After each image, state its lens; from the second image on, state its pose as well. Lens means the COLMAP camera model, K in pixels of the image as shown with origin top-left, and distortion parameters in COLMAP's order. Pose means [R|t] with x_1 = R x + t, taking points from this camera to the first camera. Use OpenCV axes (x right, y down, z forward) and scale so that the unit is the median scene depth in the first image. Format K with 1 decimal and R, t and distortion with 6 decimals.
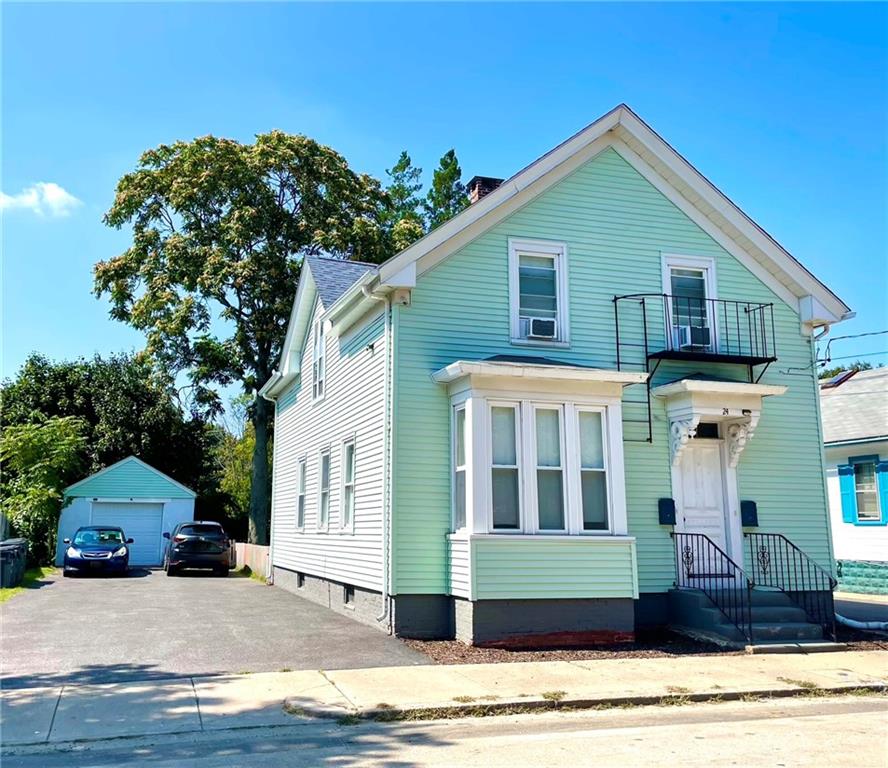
lens RADIAL K [[943.5, 0, 442.1], [0, 943.5, 382.0], [0, 0, 1]] dist [-0.003468, 0.000000]
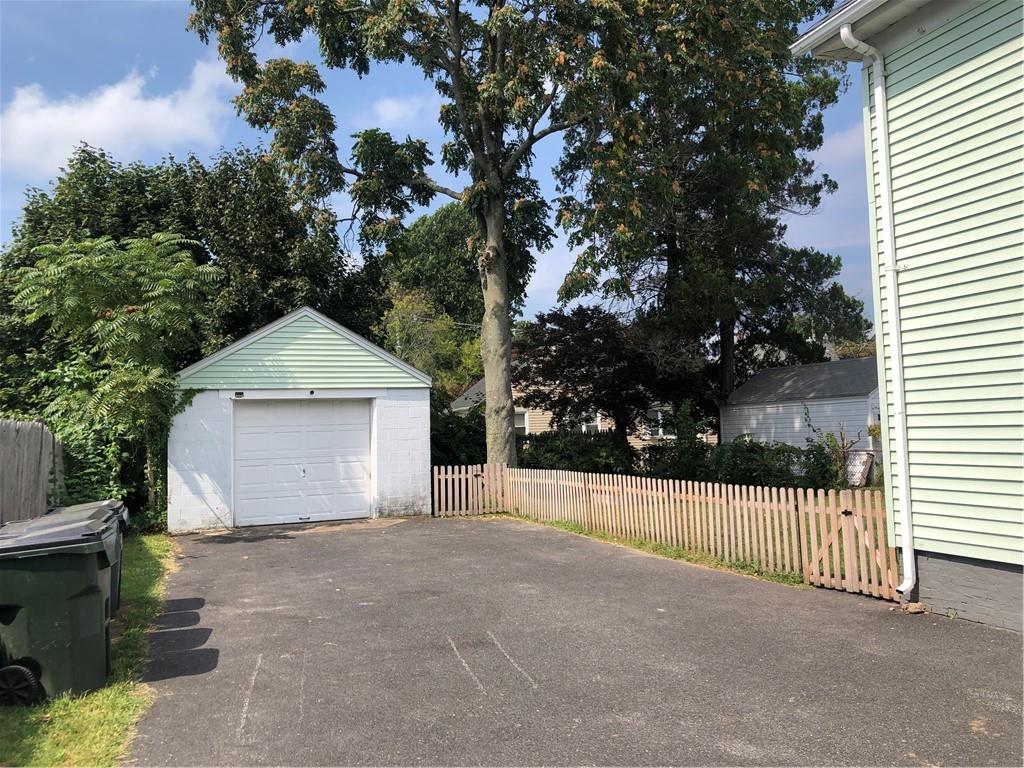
lens RADIAL K [[826.7, 0, 514.1], [0, 826.7, 382.1], [0, 0, 1]] dist [0.014350, -0.010446]
pose [[0.996473, -0.023640, 0.080517, -0.243339], [0.015562, 0.994915, 0.099512, 0.072556], [-0.082460, -0.097908, 0.991773, 0.524663]]
